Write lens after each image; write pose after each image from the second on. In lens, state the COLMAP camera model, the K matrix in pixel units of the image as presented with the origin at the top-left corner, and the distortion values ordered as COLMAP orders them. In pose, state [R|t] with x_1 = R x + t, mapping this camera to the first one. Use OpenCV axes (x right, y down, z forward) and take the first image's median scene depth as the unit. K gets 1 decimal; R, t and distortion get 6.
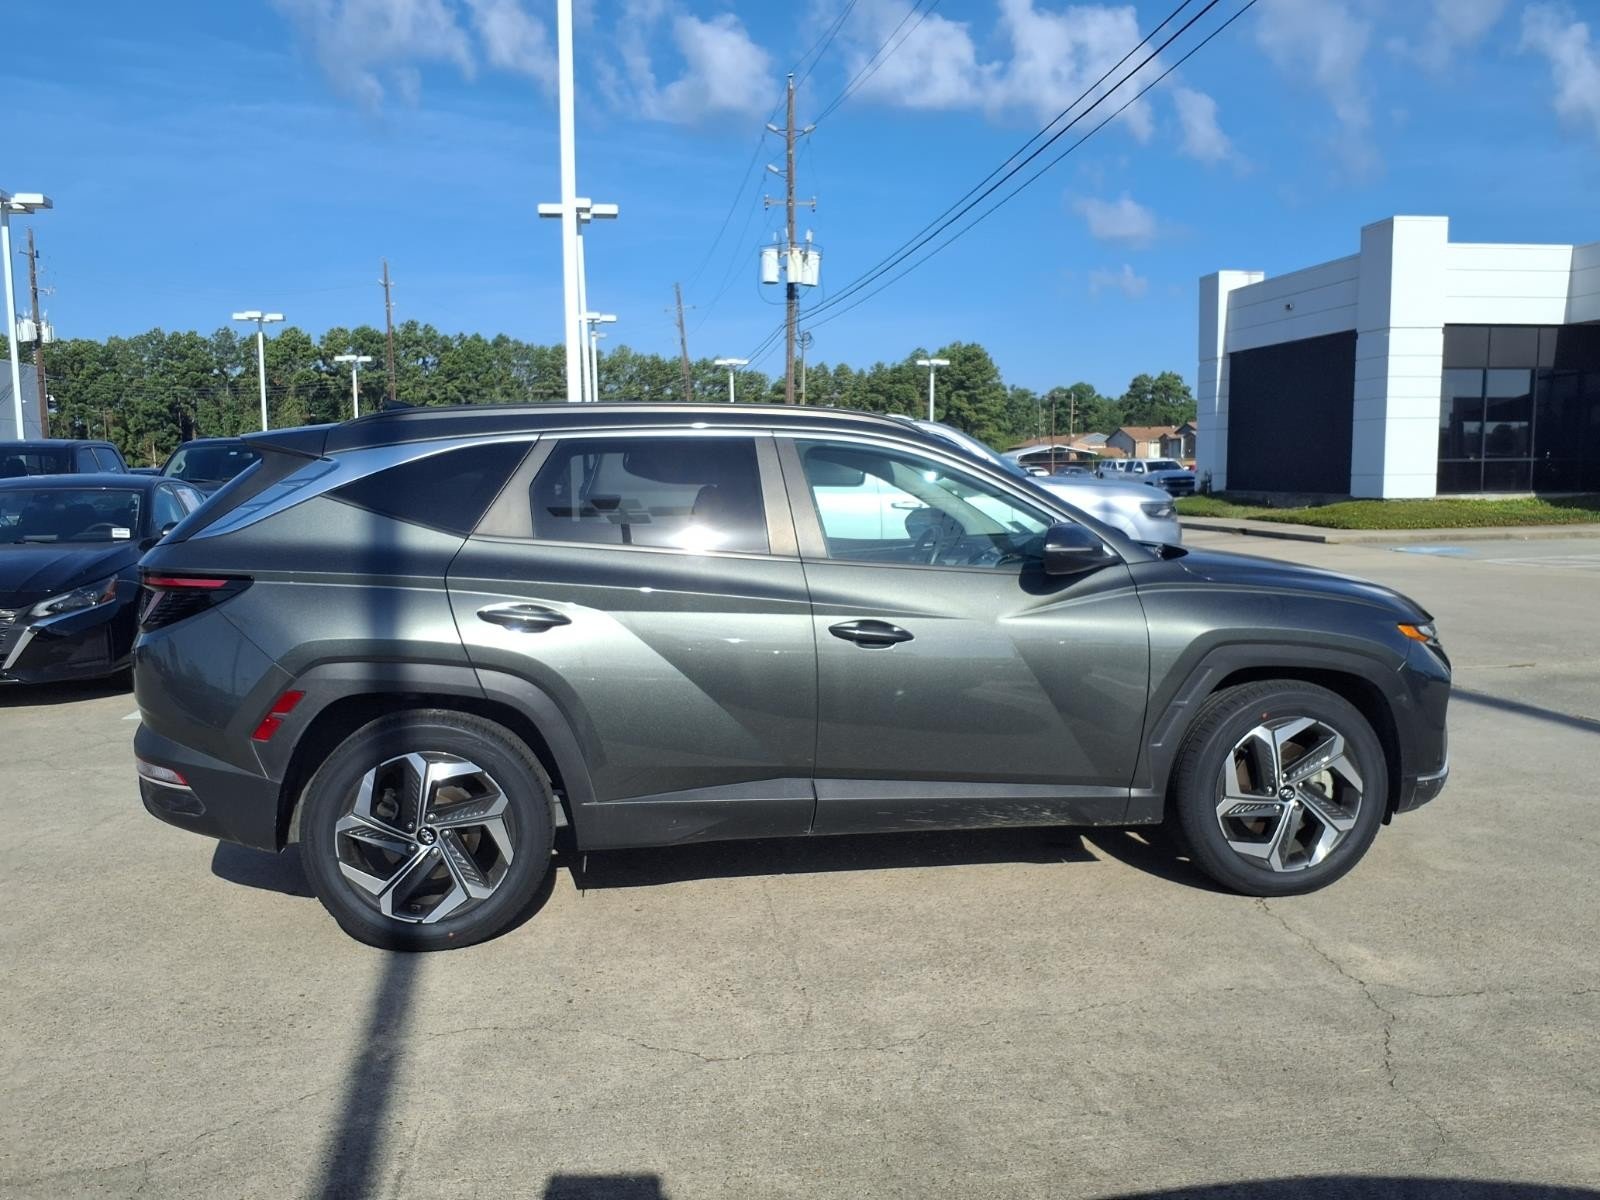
lens RADIAL K [[1298.6, 0, 800.6], [0, 1298.6, 630.4], [0, 0, 1]] dist [0.012138, -0.014077]
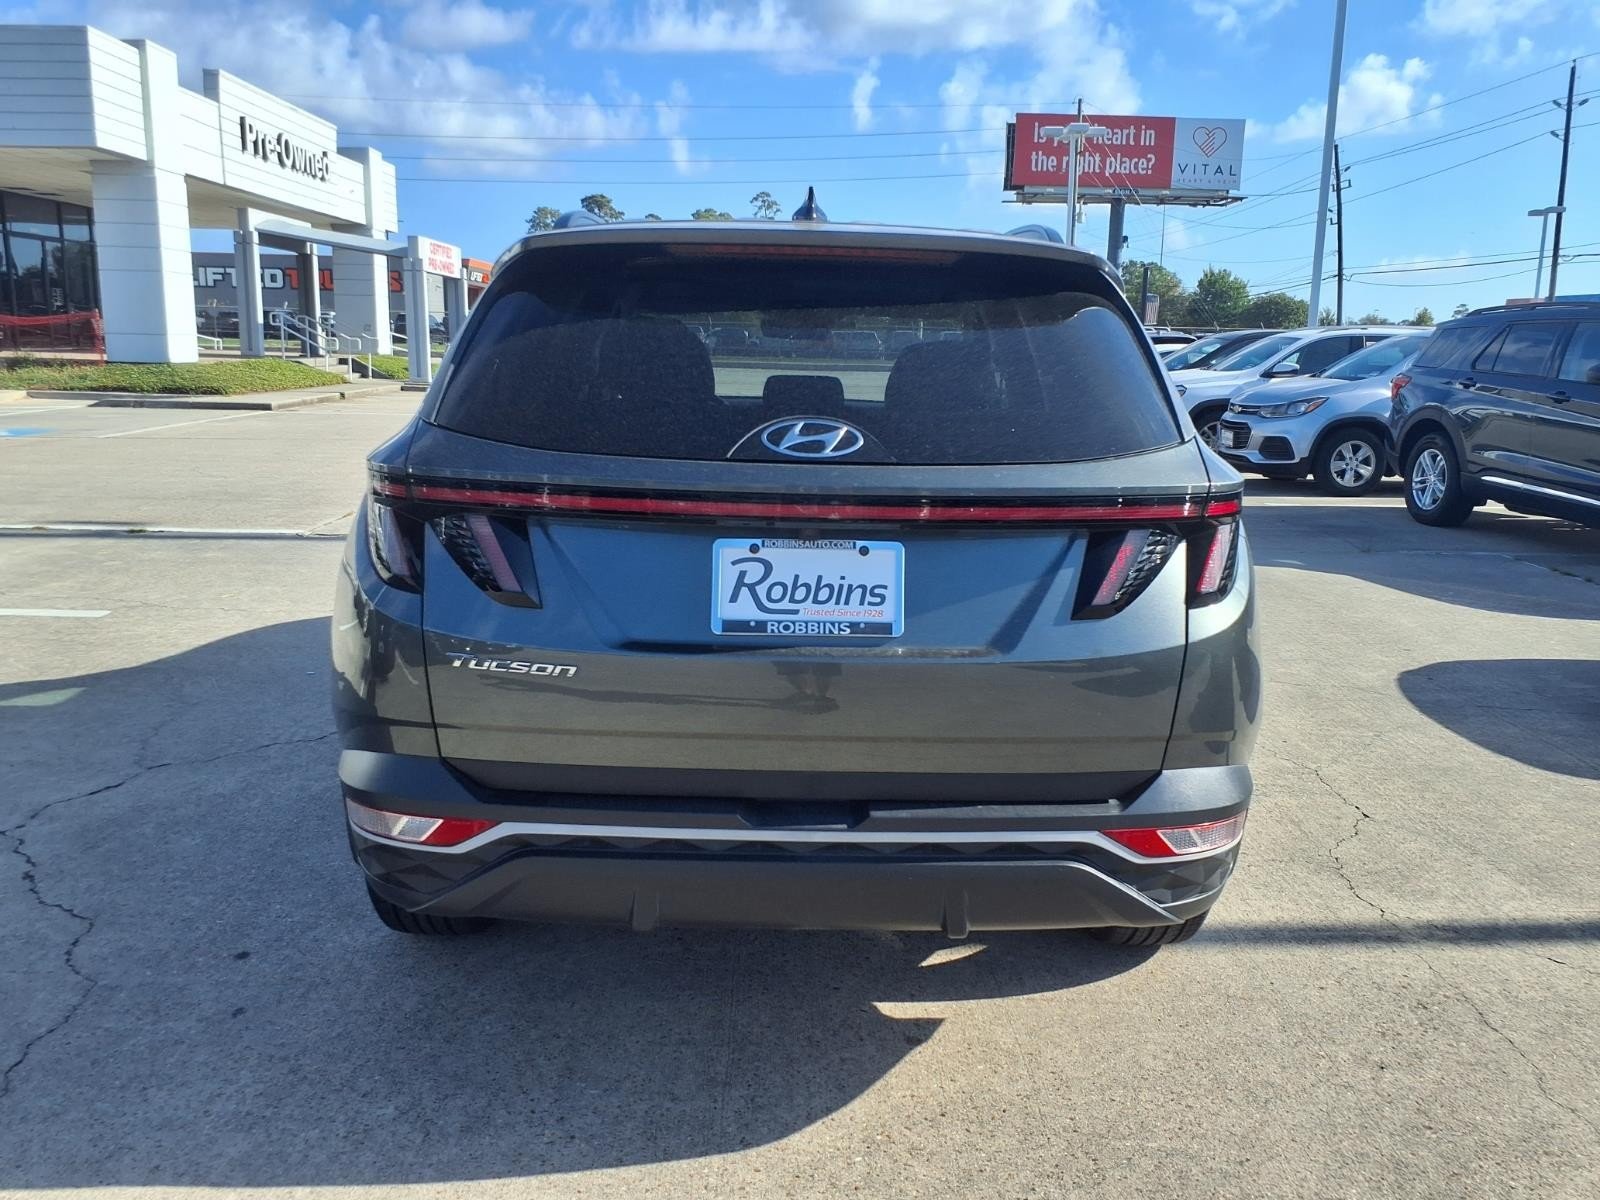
lens RADIAL K [[1298.6, 0, 818.3], [0, 1298.6, 604.6], [0, 0, 1]] dist [0.012138, -0.014077]
pose [[0.125470, -0.185946, 0.974516, -1.008054], [0.100075, 0.979640, 0.174039, -0.104704], [-0.987037, 0.075689, 0.141524, 1.024267]]
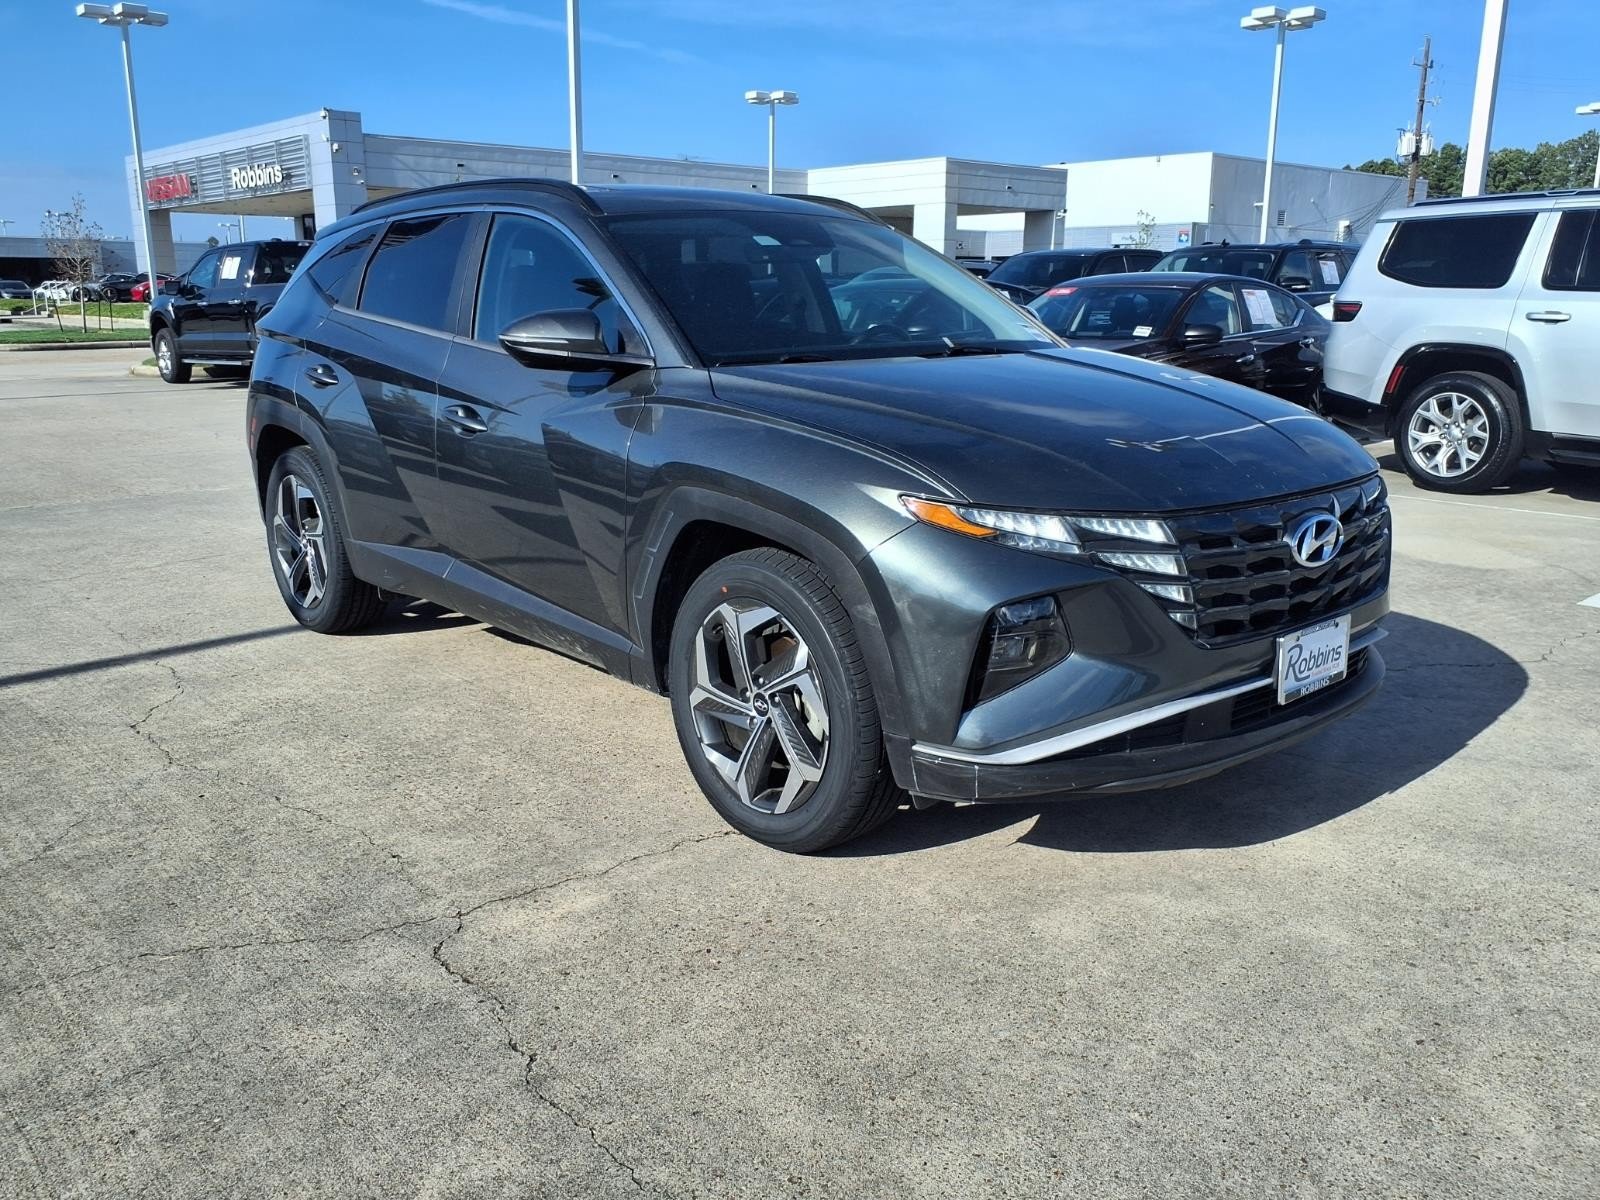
lens RADIAL K [[1298.6, 0, 822.2], [0, 1298.6, 625.2], [0, 0, 1]] dist [0.012138, -0.014077]
pose [[0.554829, 0.219814, -0.802400, 0.992643], [-0.112762, 0.975434, 0.189245, -0.059536], [0.824287, -0.014519, 0.565986, 0.648705]]
